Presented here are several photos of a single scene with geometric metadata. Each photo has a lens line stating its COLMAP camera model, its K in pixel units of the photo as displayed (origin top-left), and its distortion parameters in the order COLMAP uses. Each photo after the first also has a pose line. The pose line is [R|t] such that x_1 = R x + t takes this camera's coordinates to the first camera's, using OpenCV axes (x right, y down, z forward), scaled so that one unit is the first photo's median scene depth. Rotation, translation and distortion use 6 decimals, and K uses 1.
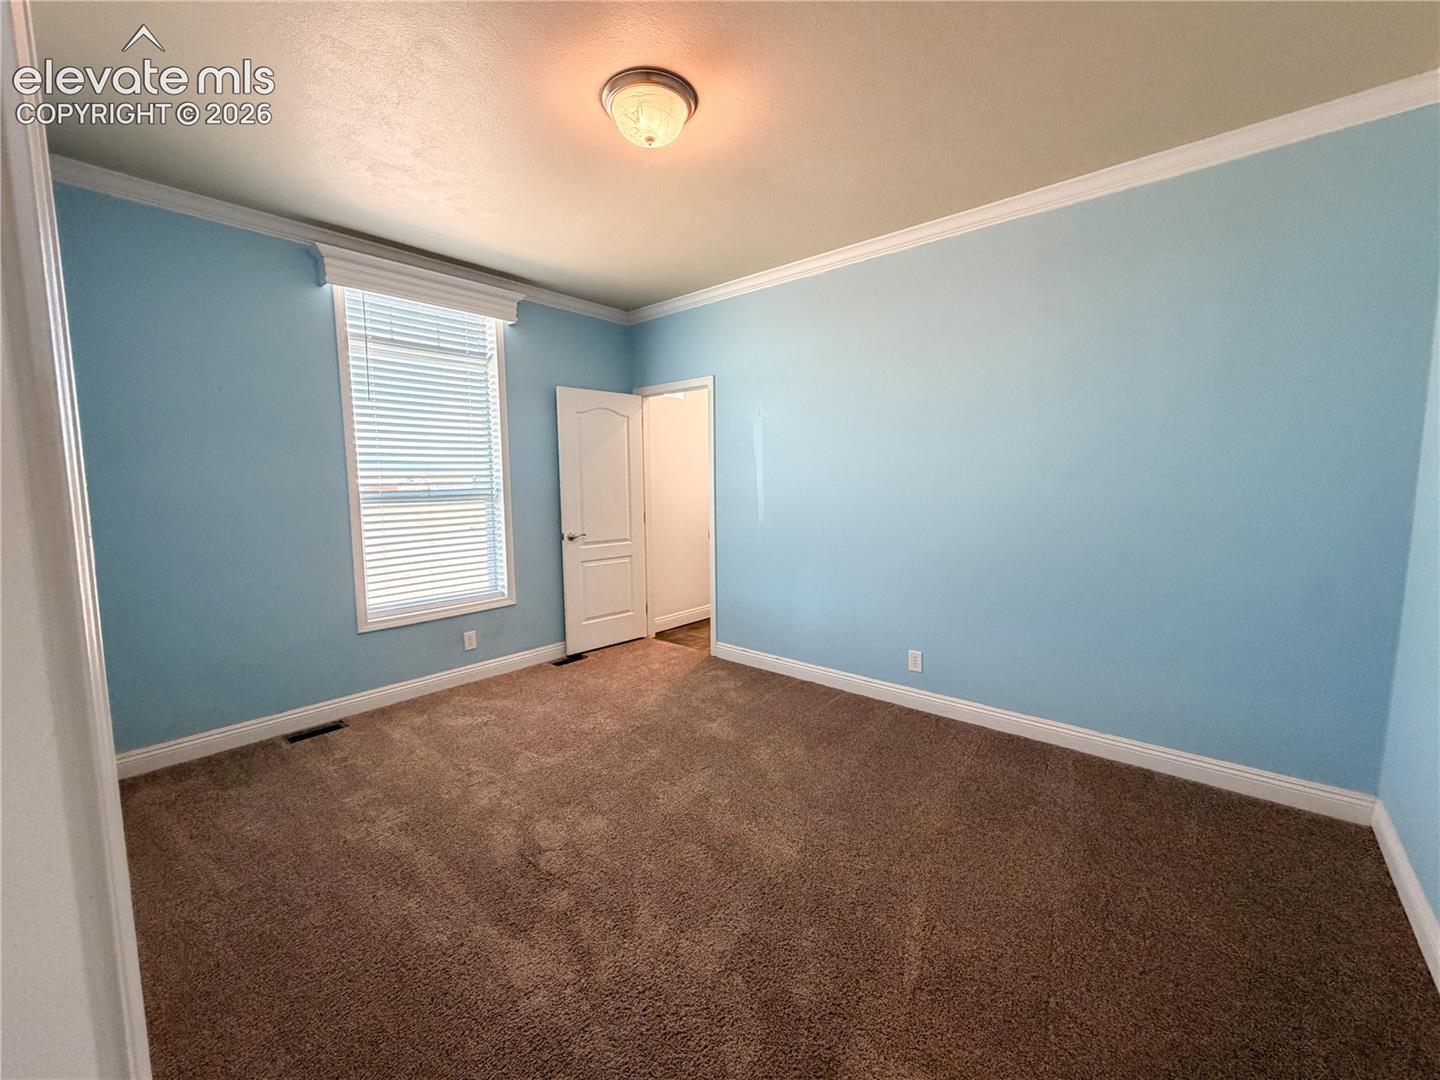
lens RADIAL K [[570.3, 0, 712.7], [0, 570.3, 538.7], [0, 0, 1]] dist [-0.001658, -0.000412]
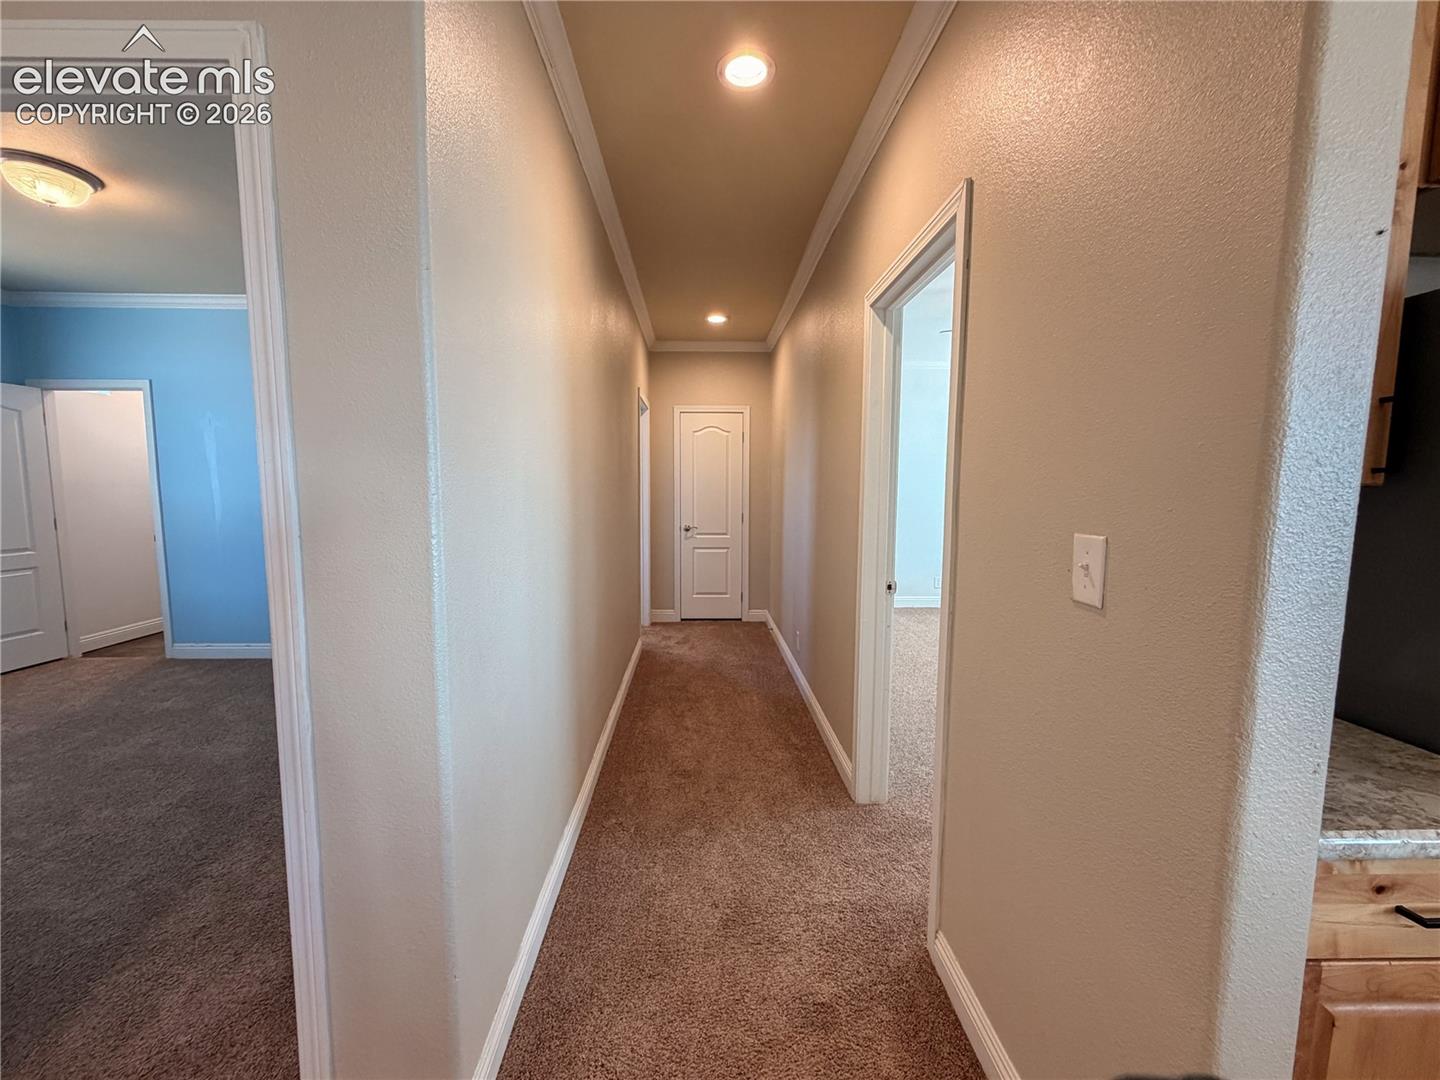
lens RADIAL K [[570.3, 0, 712.7], [0, 570.3, 538.7], [0, 0, 1]] dist [-0.001658, -0.000412]
pose [[0.730976, -0.050548, 0.680528, 0.030337], [0.061578, 0.998070, 0.007991, 0.047319], [-0.679619, 0.036064, 0.732678, -0.402706]]
